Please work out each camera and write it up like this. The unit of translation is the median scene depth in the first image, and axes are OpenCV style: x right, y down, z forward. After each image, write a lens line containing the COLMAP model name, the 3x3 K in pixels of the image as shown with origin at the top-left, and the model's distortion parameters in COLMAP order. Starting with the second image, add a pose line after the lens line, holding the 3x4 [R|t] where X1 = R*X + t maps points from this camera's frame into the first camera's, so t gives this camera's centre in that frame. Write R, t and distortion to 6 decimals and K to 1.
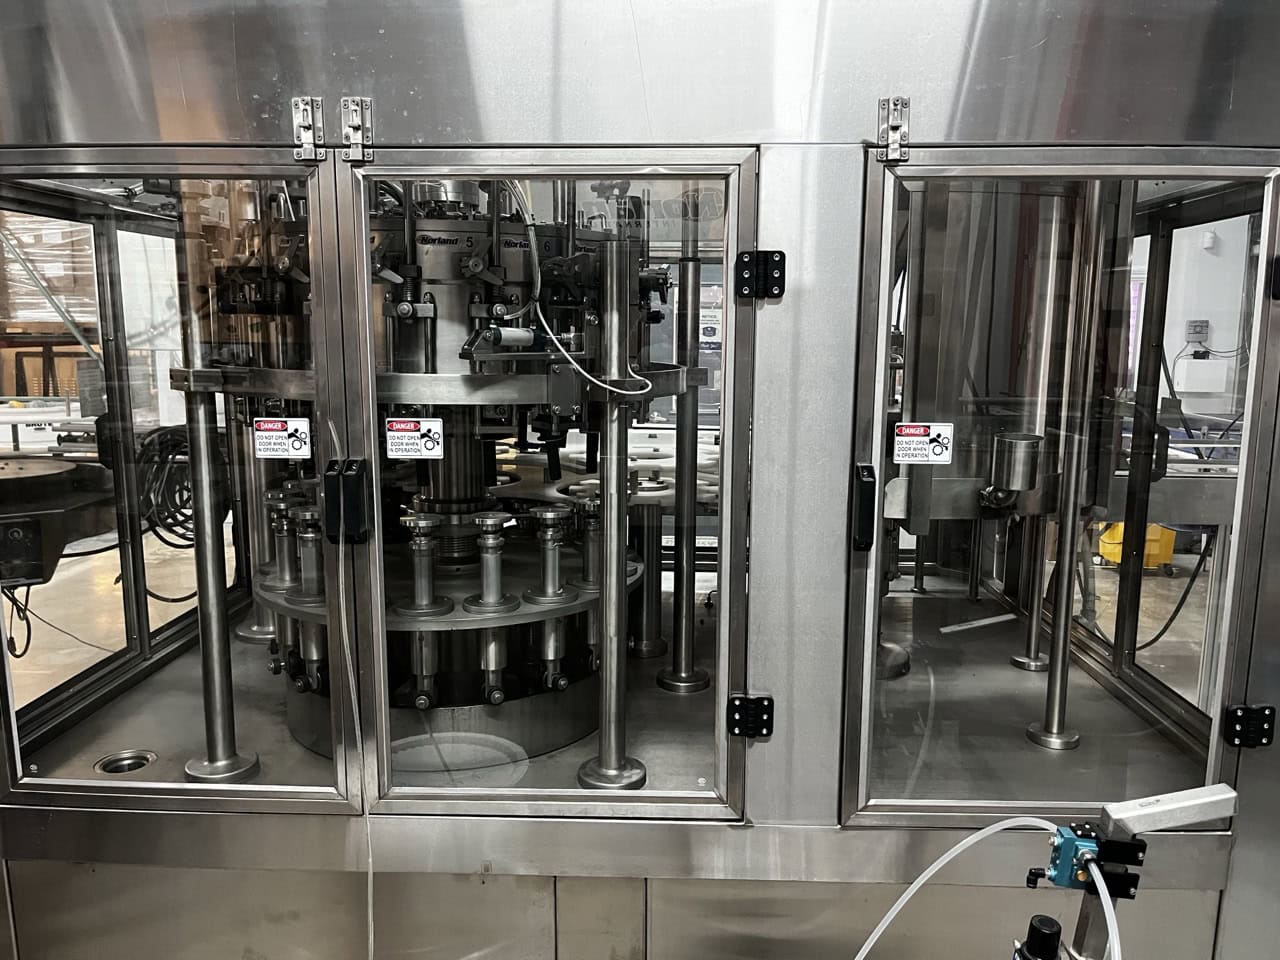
lens RADIAL K [[974.2, 0, 640.0], [0, 974.2, 480.0], [0, 0, 1]] dist [0.068302, -0.097285]
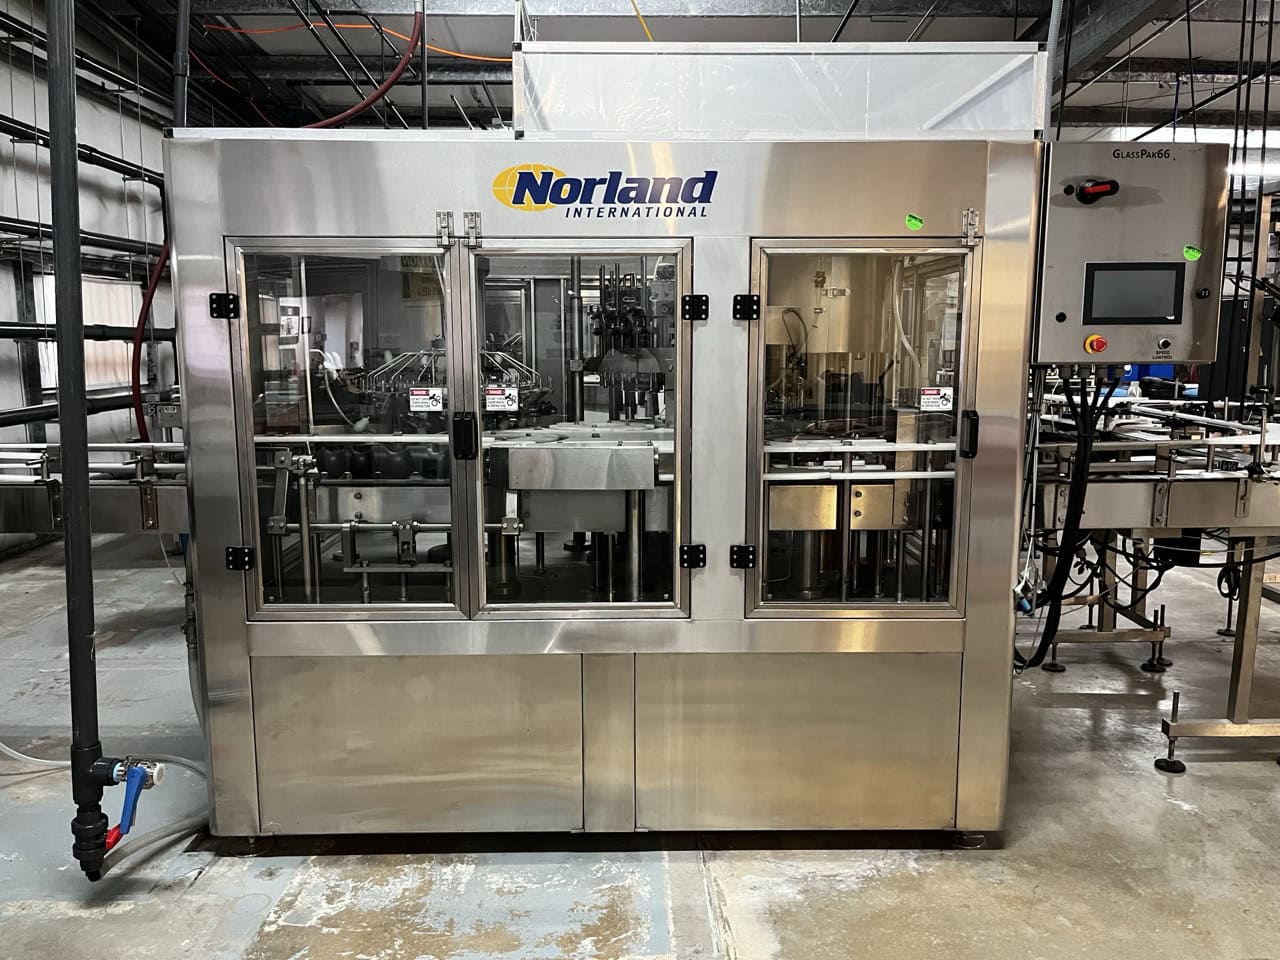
lens RADIAL K [[974.2, 0, 640.0], [0, 974.2, 480.0], [0, 0, 1]] dist [0.068302, -0.097285]
pose [[0.998844, -0.009635, 0.047099, -0.063020], [0.010622, 0.999729, -0.020739, 0.136761], [-0.046887, 0.021215, 0.998675, -0.742401]]
